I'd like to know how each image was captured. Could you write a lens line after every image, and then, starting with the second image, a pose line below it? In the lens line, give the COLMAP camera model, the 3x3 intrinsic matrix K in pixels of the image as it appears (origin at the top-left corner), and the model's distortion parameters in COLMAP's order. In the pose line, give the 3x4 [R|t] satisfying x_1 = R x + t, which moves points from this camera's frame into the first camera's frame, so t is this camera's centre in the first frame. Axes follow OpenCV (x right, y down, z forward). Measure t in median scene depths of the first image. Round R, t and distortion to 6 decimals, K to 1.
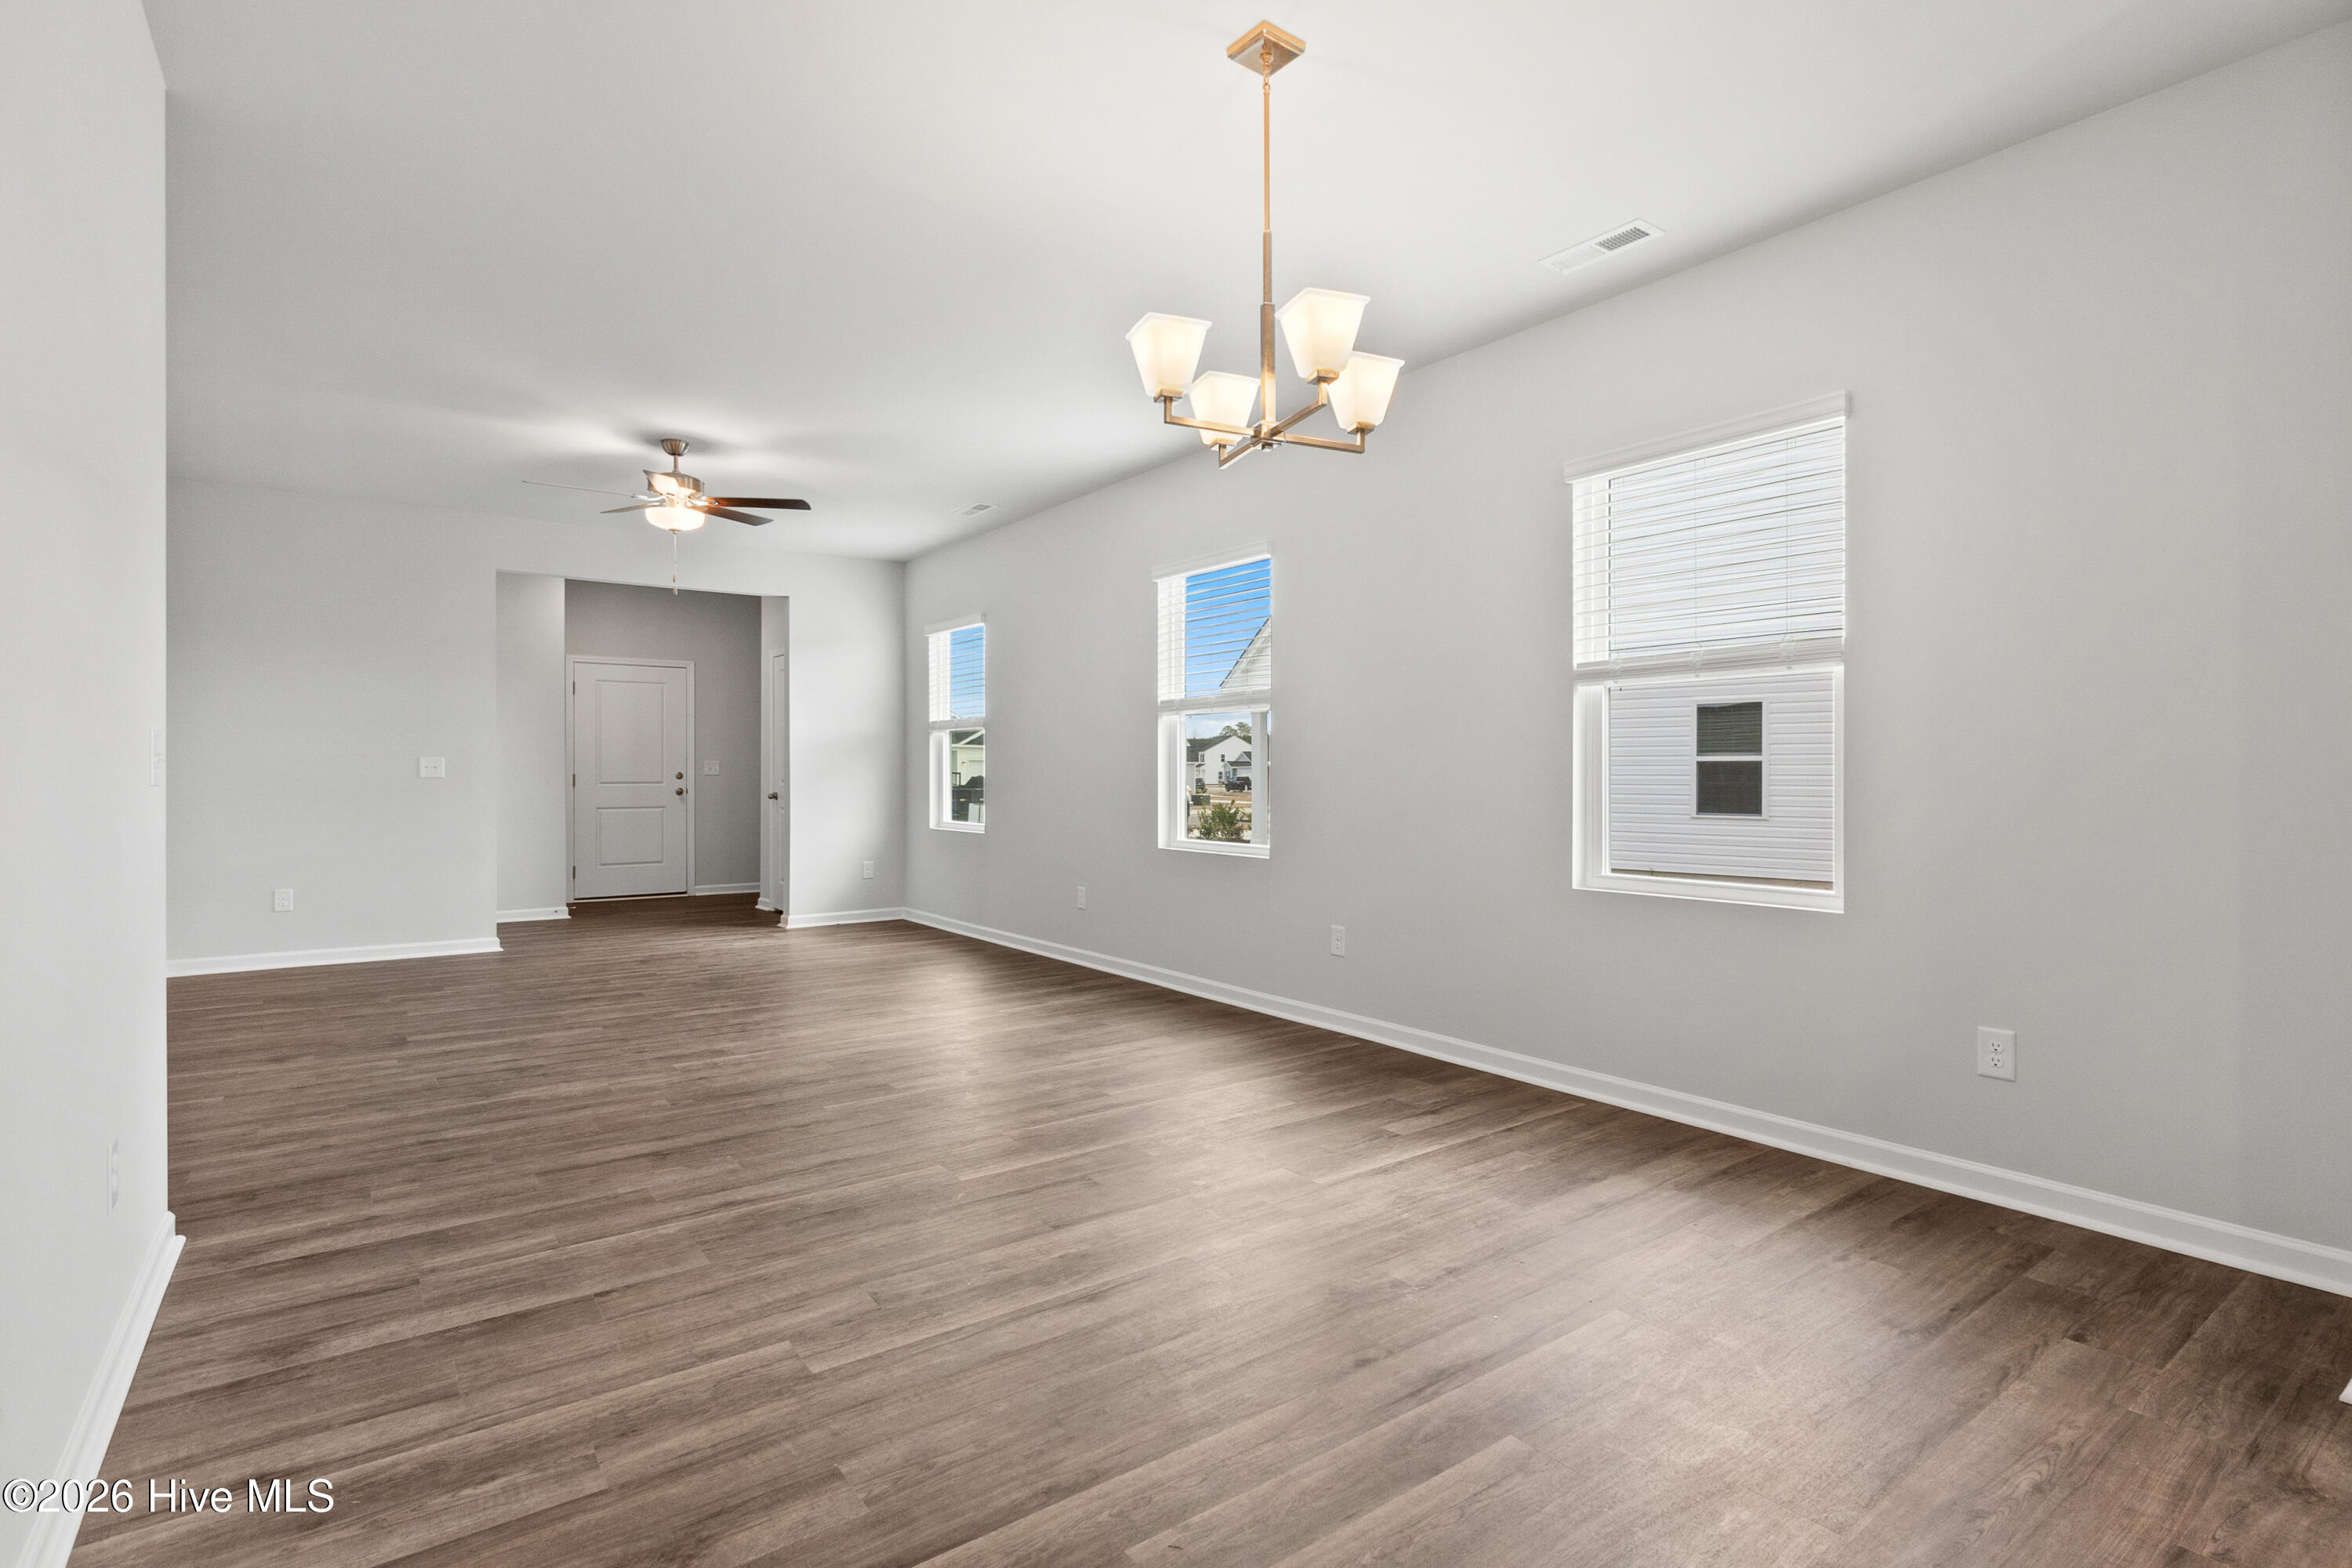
lens RADIAL K [[1113.7, 0, 1184.3], [0, 1113.7, 765.6], [0, 0, 1]] dist [-0.004761, -0.000402]
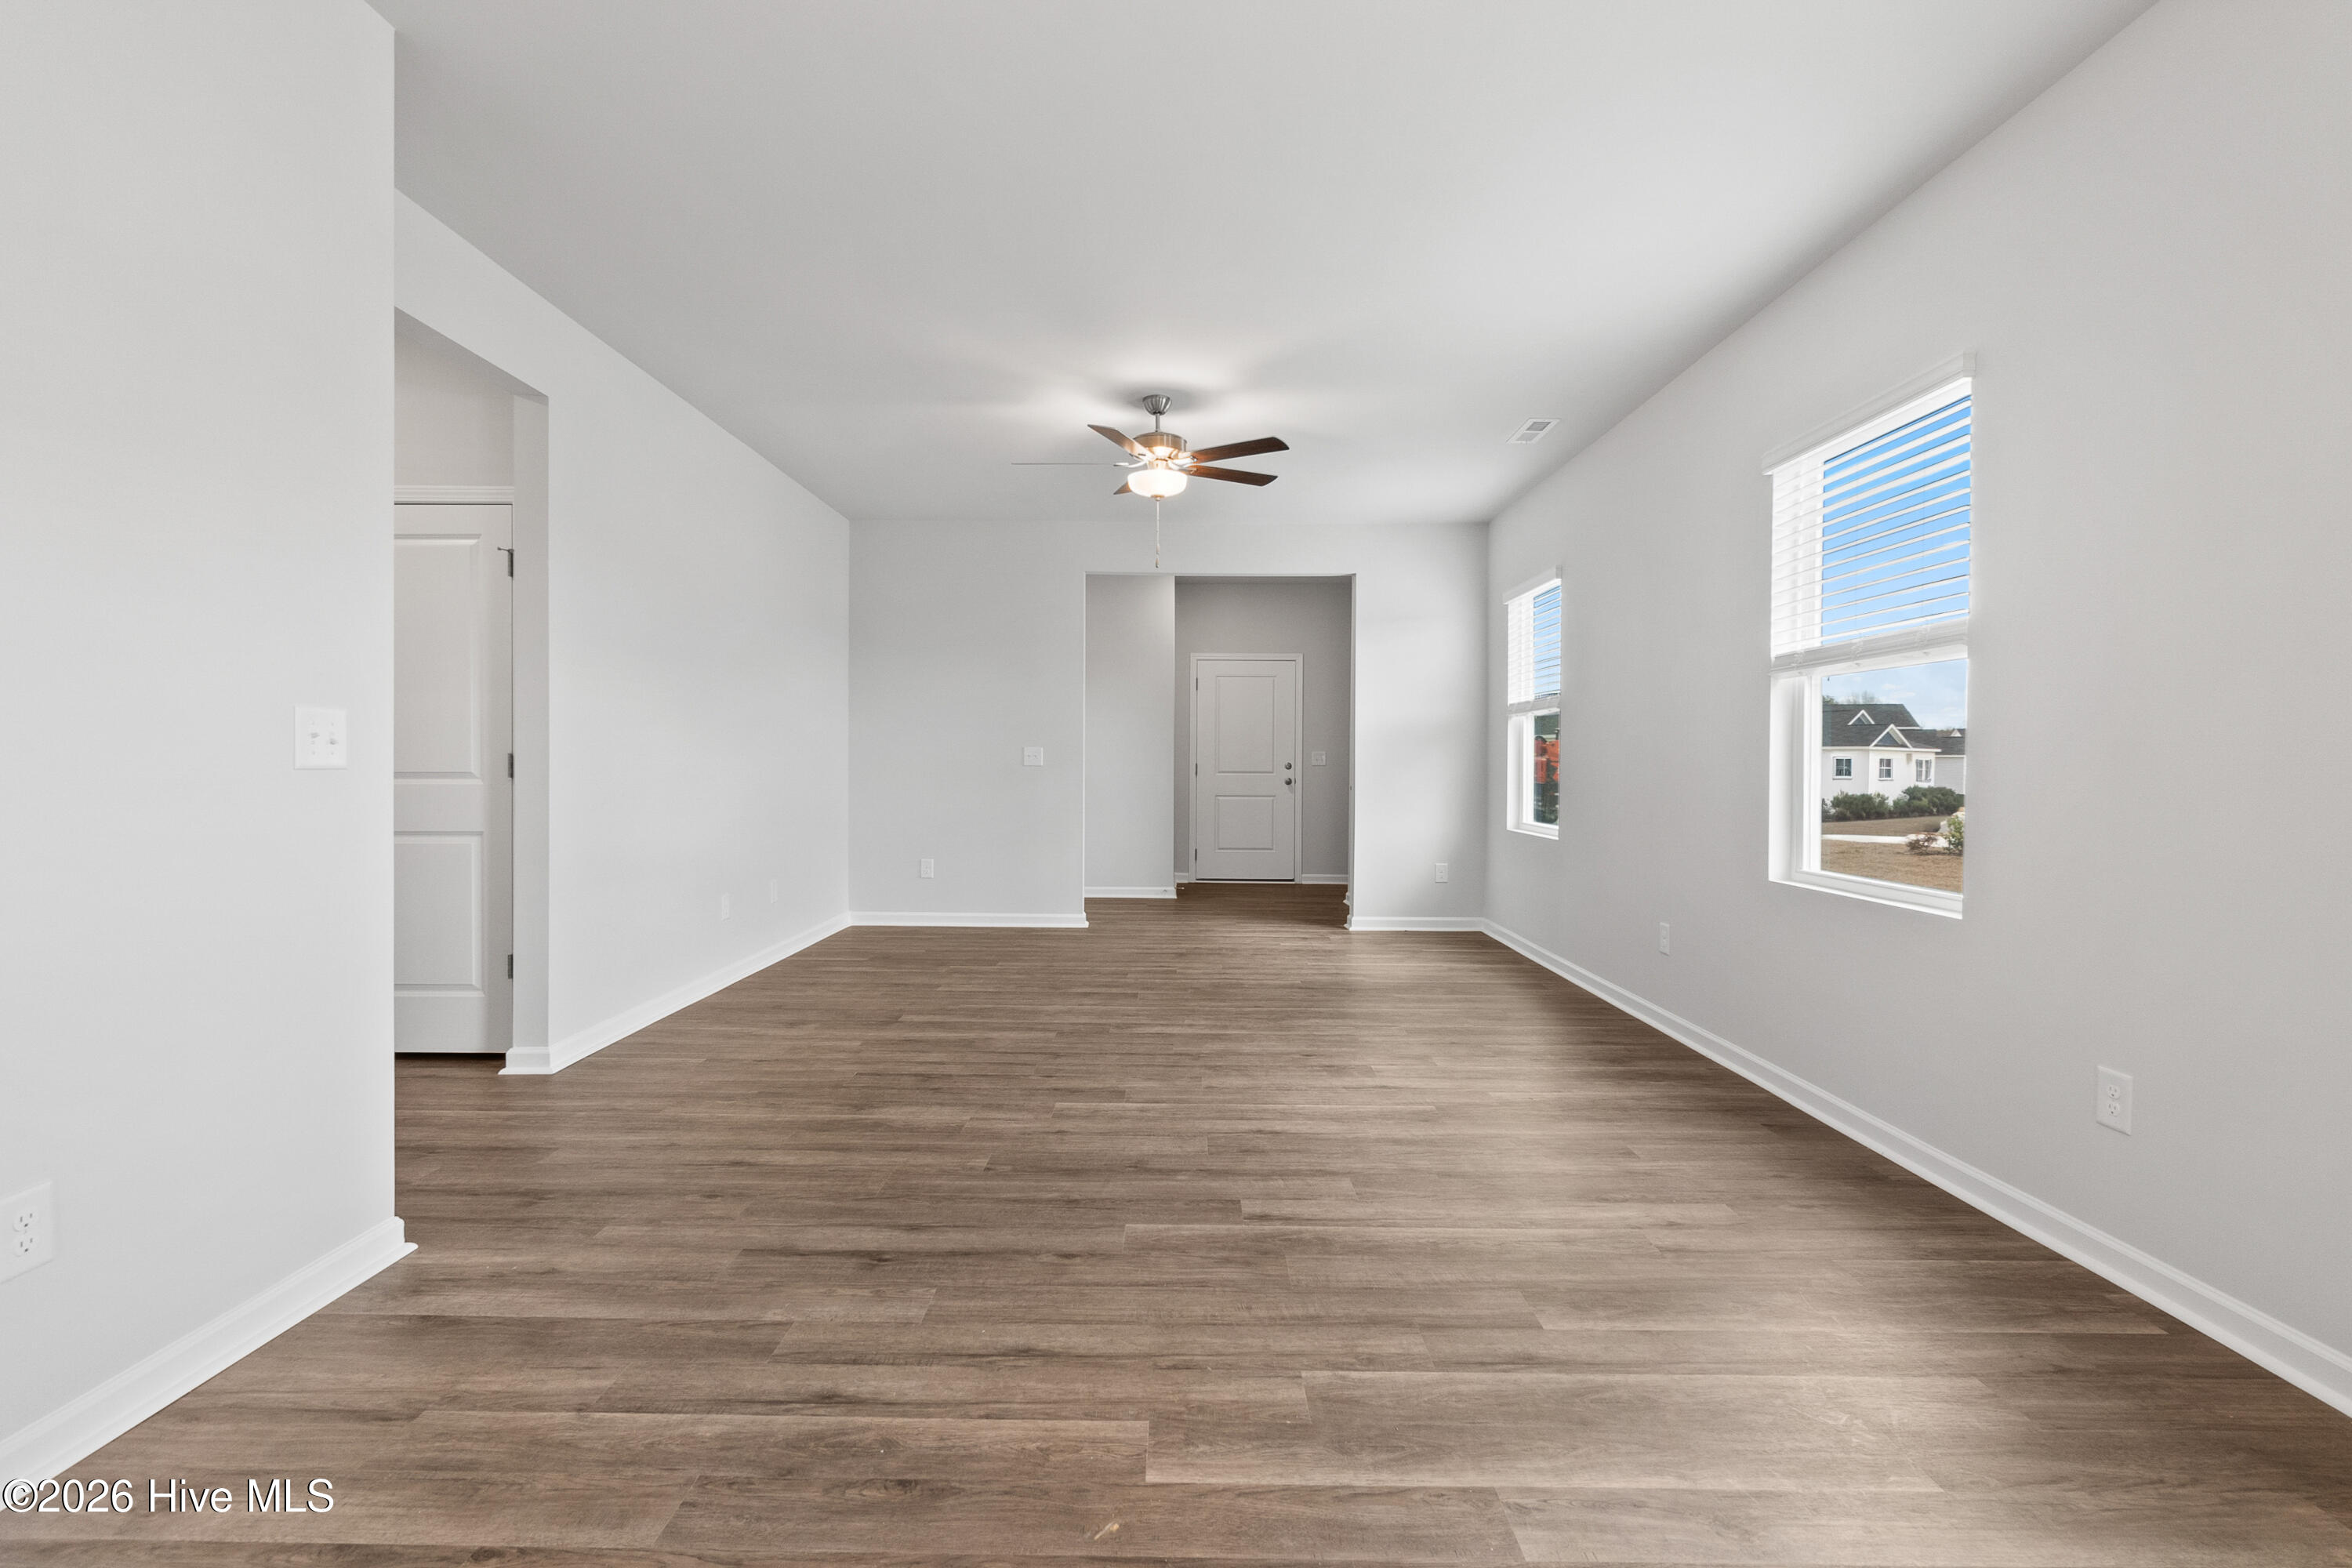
lens RADIAL K [[1041.8, 0, 1167.9], [0, 1041.8, 772.0], [0, 0, 1]] dist [-0.004704, 0.000163]
pose [[0.798367, 0.011169, -0.602067, 0.066546], [-0.003028, 0.999890, 0.014535, 0.002294], [0.602163, -0.009781, 0.798313, 0.317351]]
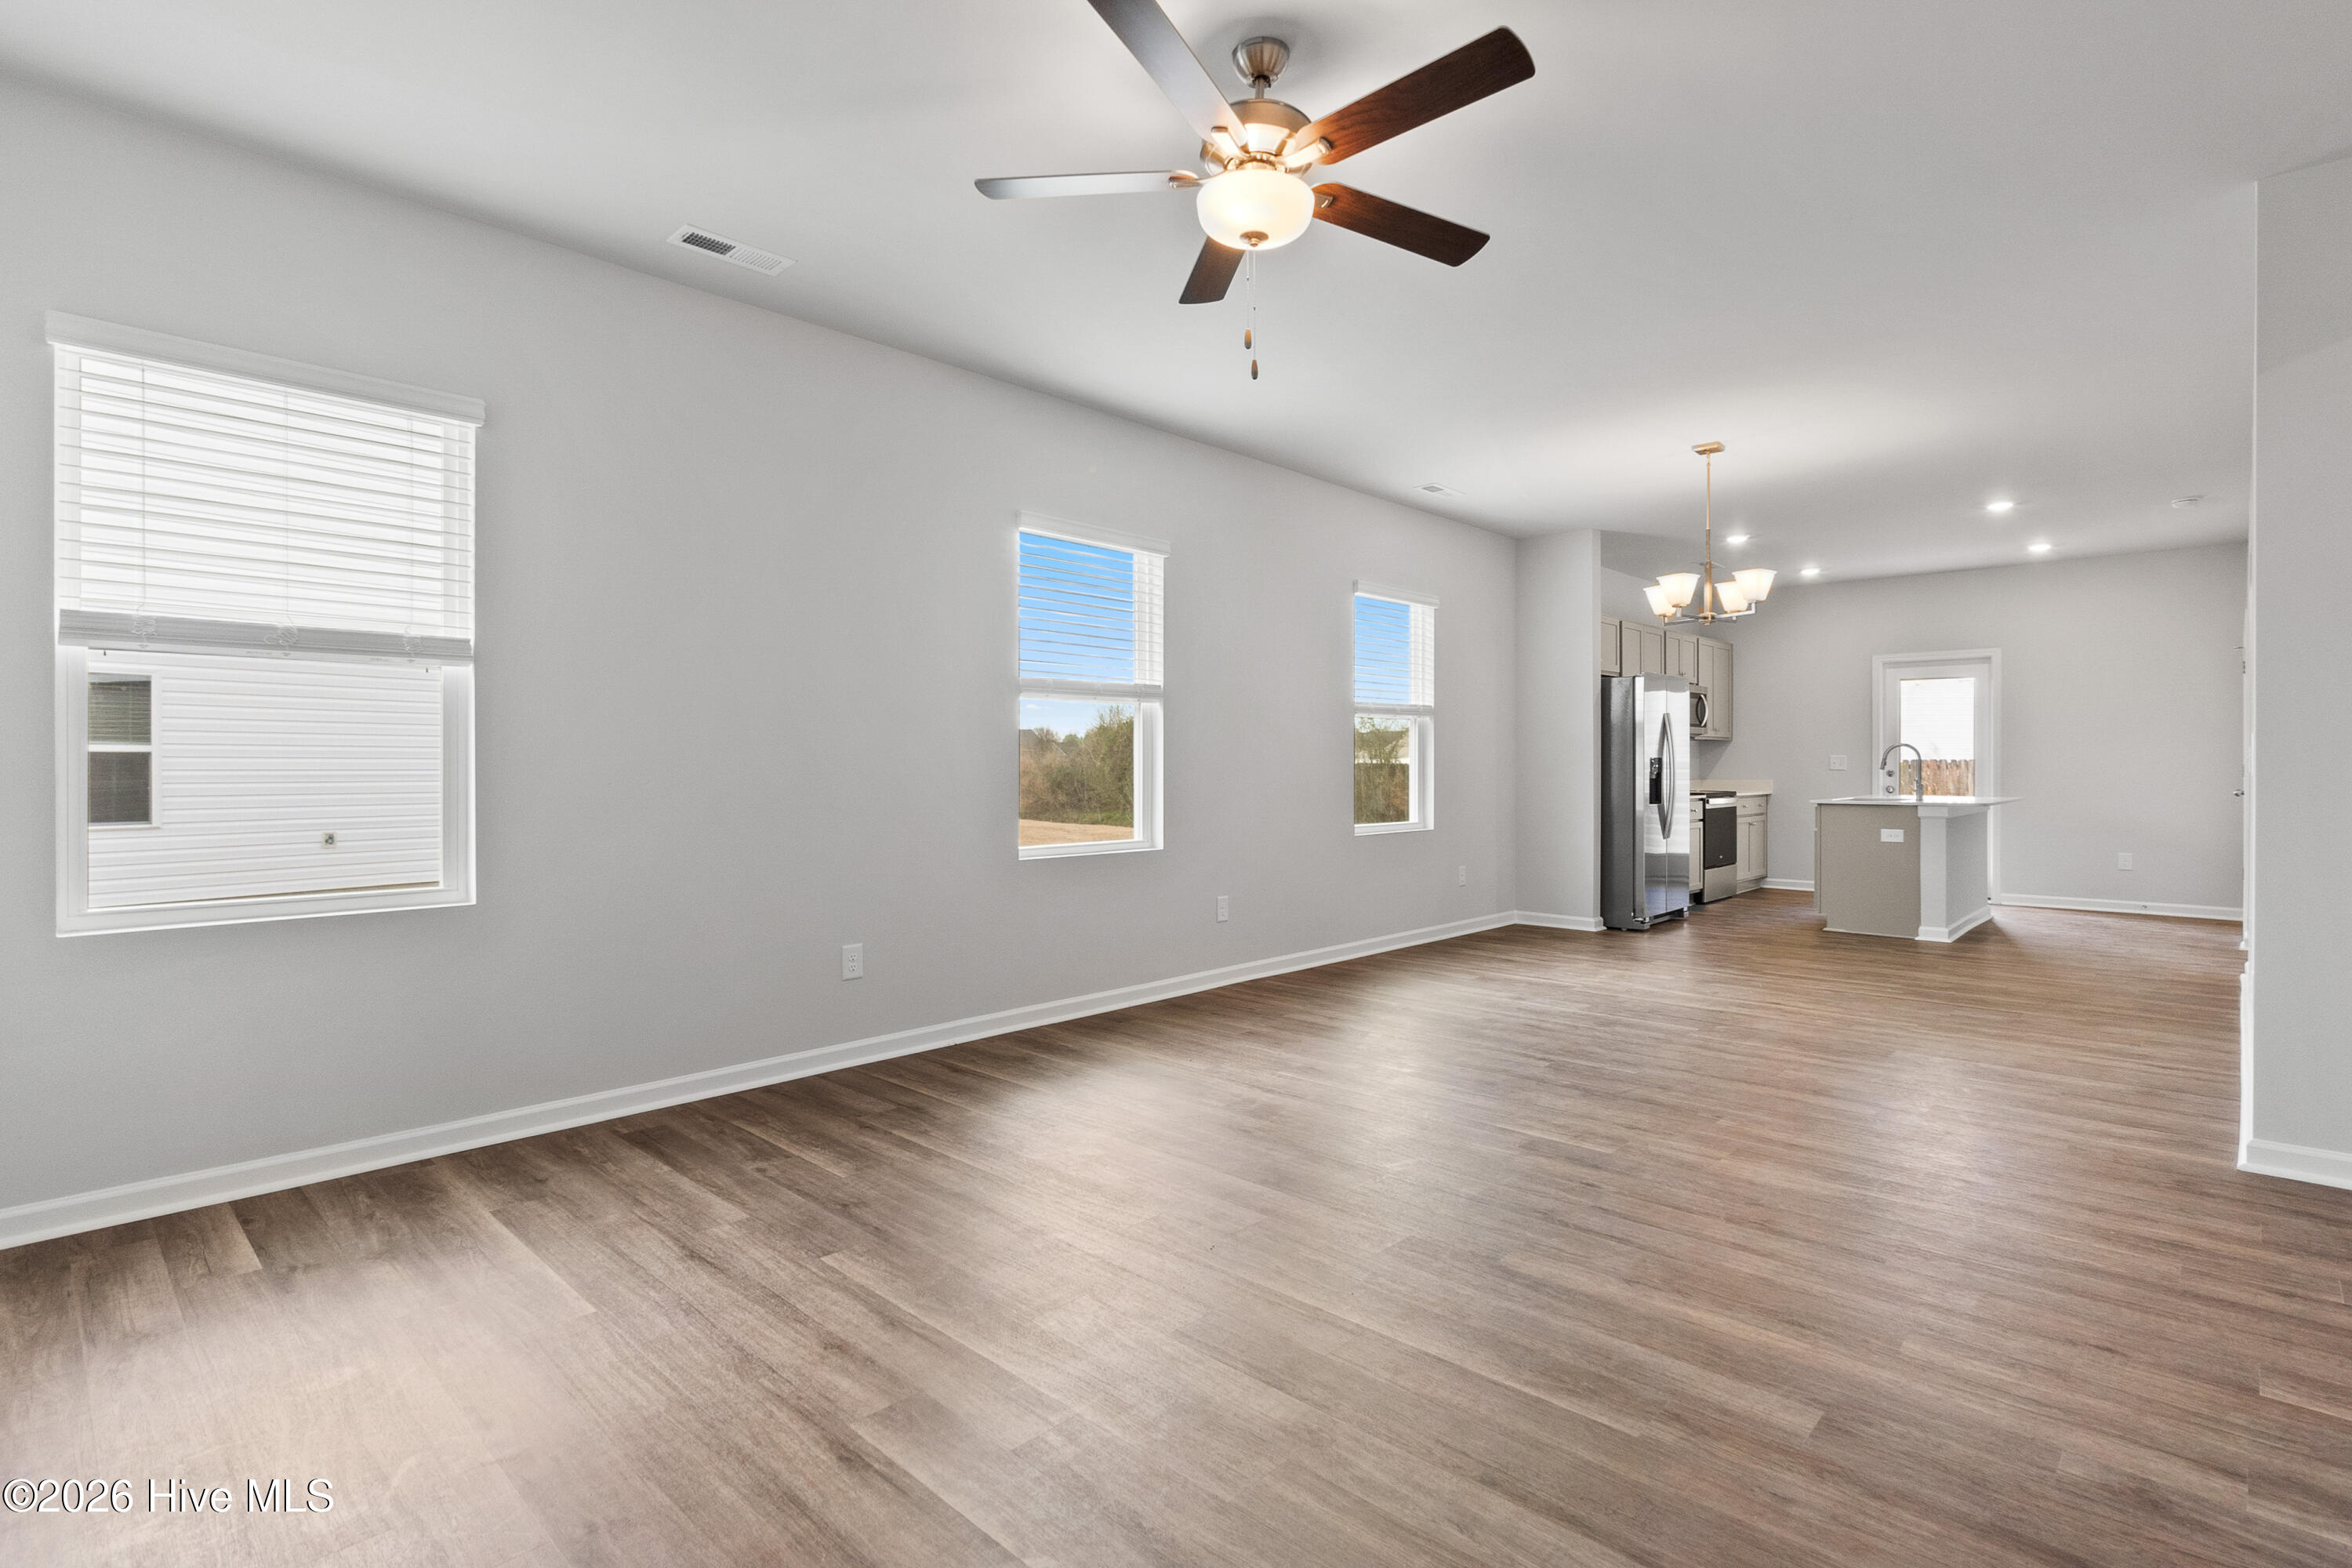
lens RADIAL K [[1067.0, 0, 1088.7], [0, 1067.0, 762.8], [0, 0, 1]] dist [-0.011332, 0.000113]
pose [[-0.094769, -0.003020, 0.995495, -0.897449], [-0.006410, 0.999977, 0.002423, -0.006682], [-0.995479, -0.006151, -0.094787, 1.100968]]
